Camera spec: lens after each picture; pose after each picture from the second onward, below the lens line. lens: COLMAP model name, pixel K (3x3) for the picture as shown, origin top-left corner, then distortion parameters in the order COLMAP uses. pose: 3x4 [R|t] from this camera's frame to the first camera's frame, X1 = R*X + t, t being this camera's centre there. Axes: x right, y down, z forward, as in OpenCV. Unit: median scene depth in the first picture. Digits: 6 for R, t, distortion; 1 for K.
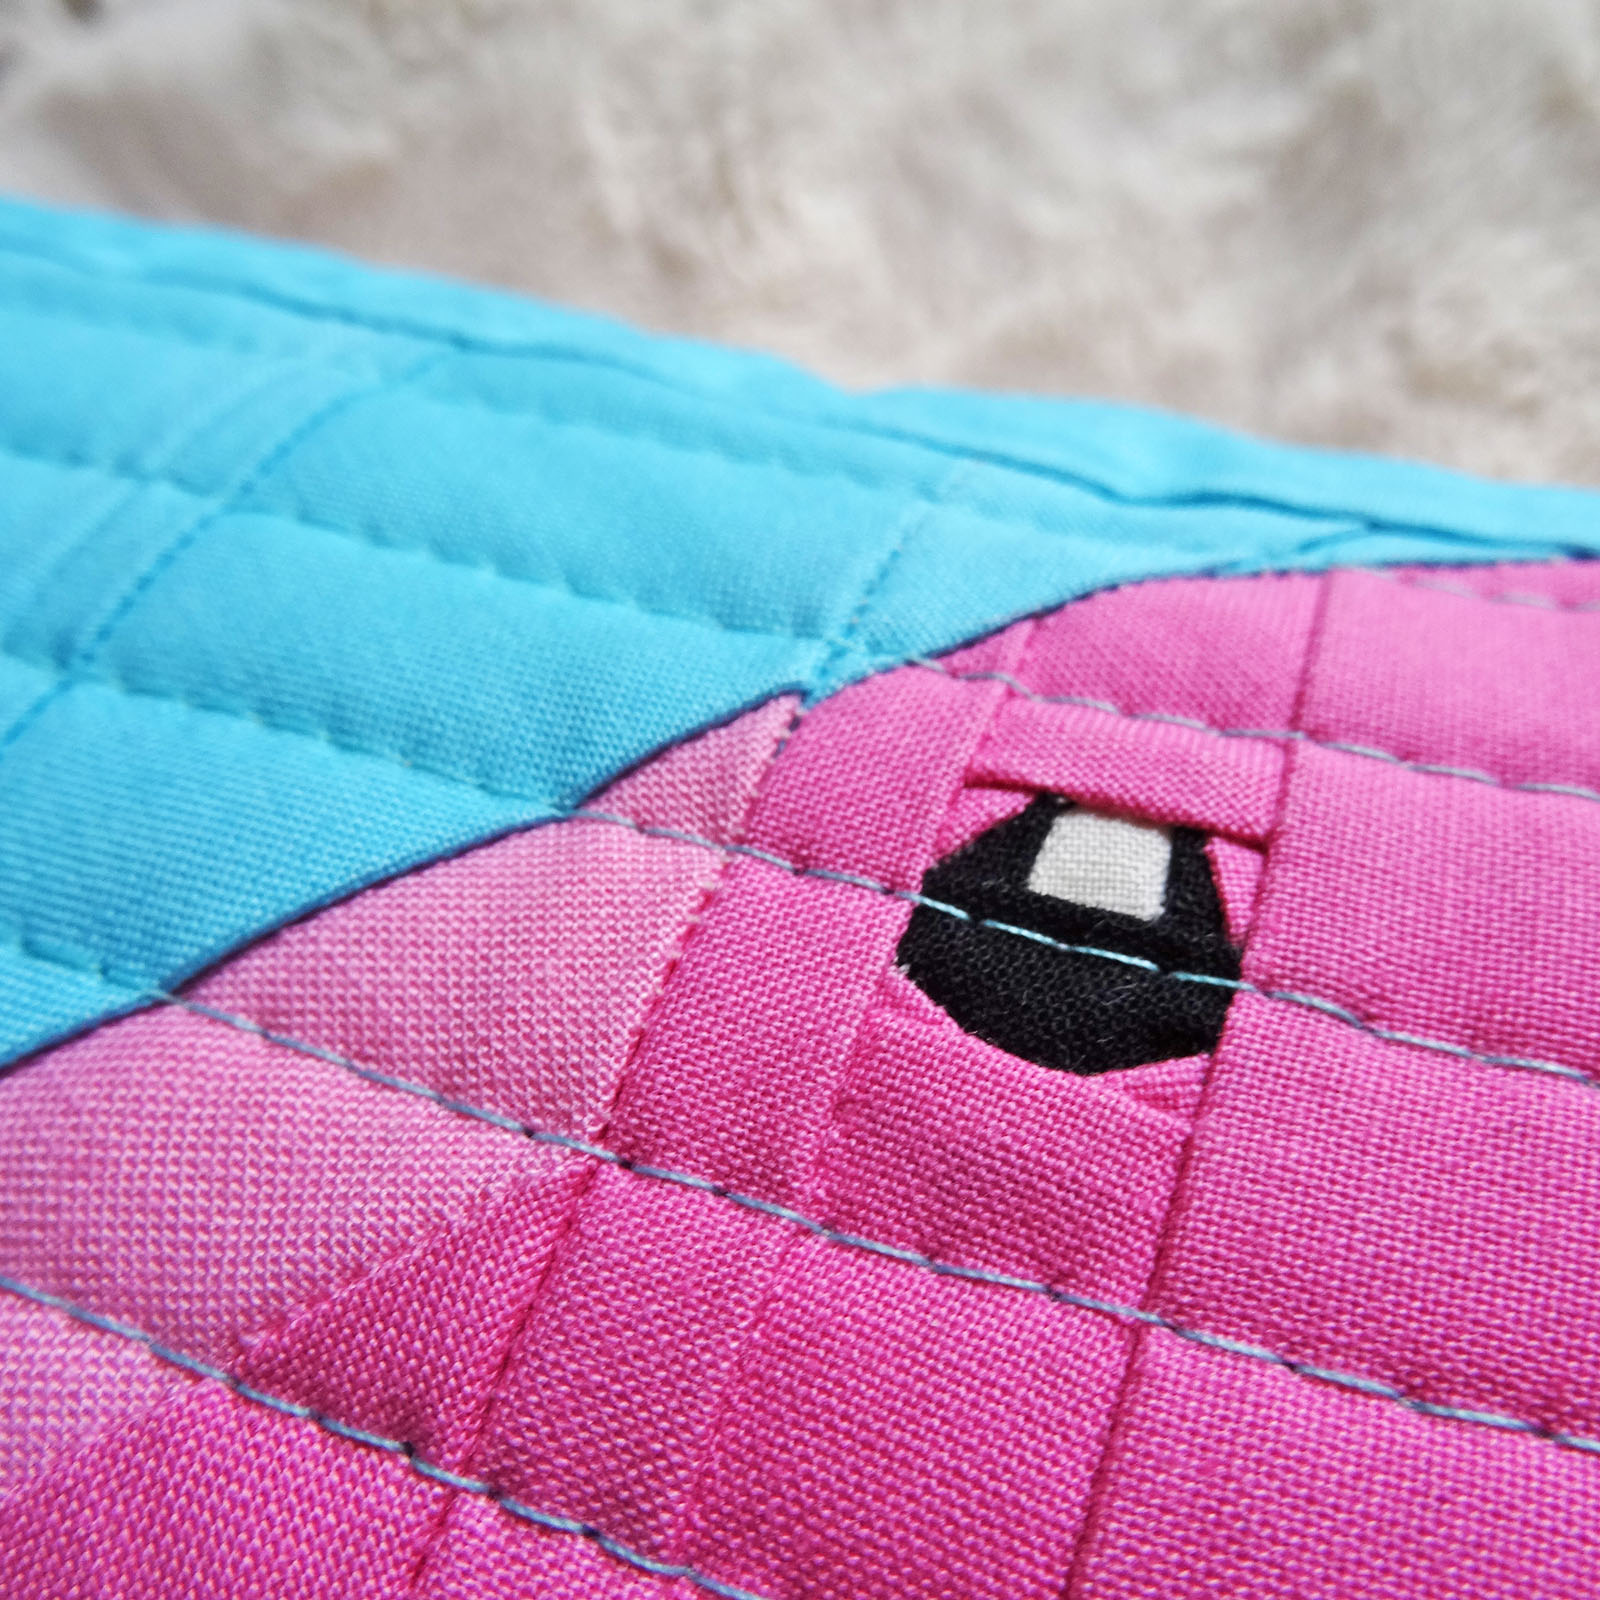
lens RADIAL K [[1617.9, 0, 800.0], [0, 1617.9, 800.0], [0, 0, 1]] dist [0.058383, -0.242898]
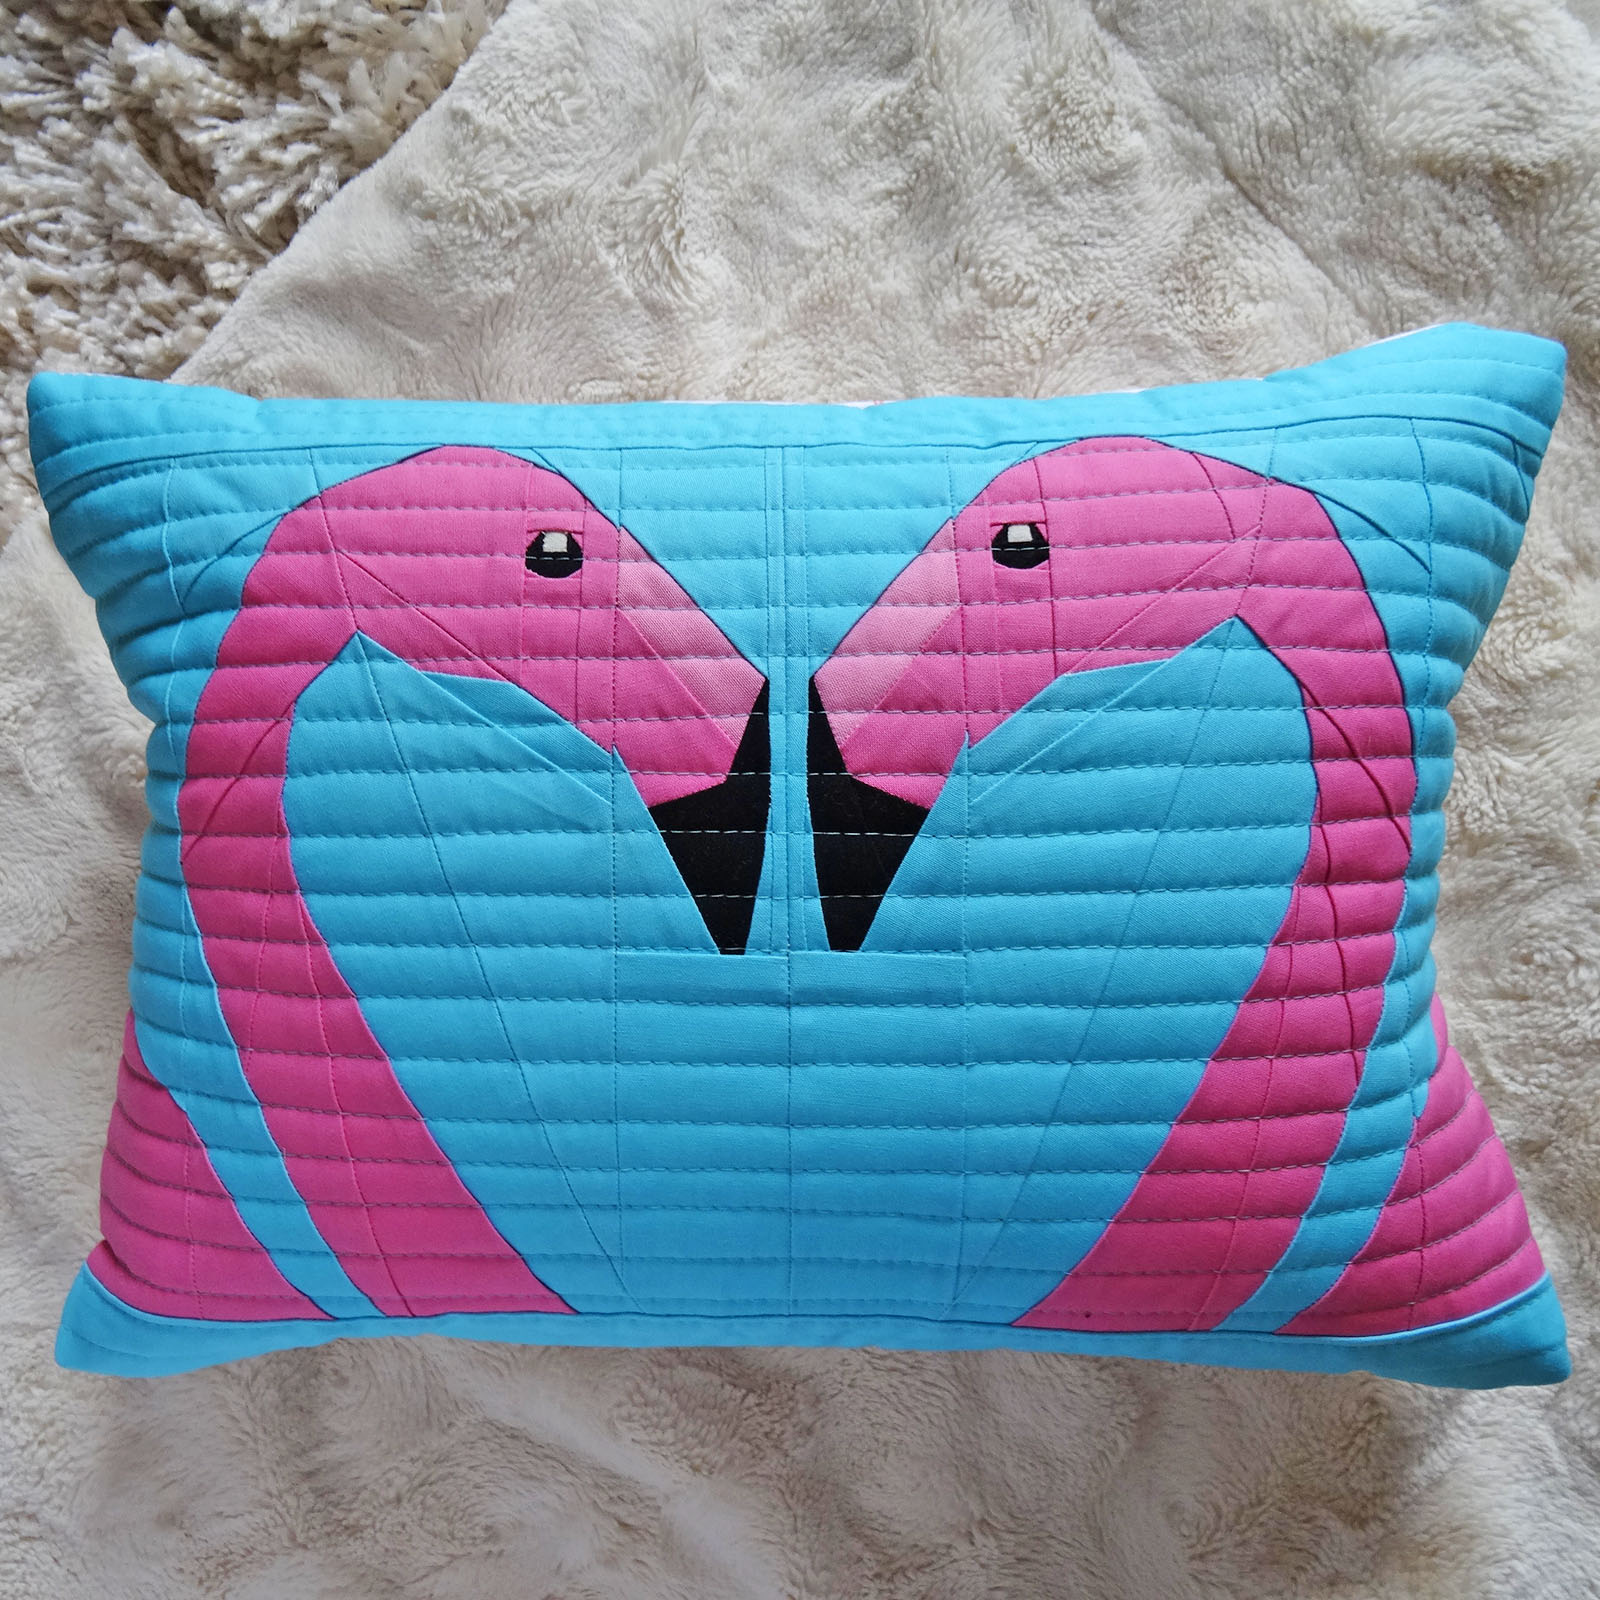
lens RADIAL K [[1617.9, 0, 800.0], [0, 1617.9, 800.0], [0, 0, 1]] dist [0.058383, -0.242898]
pose [[0.923581, -0.320509, 0.210408, -1.615199], [0.269399, 0.932985, 0.238670, -0.522119], [-0.272803, -0.163748, 0.948032, -3.461443]]
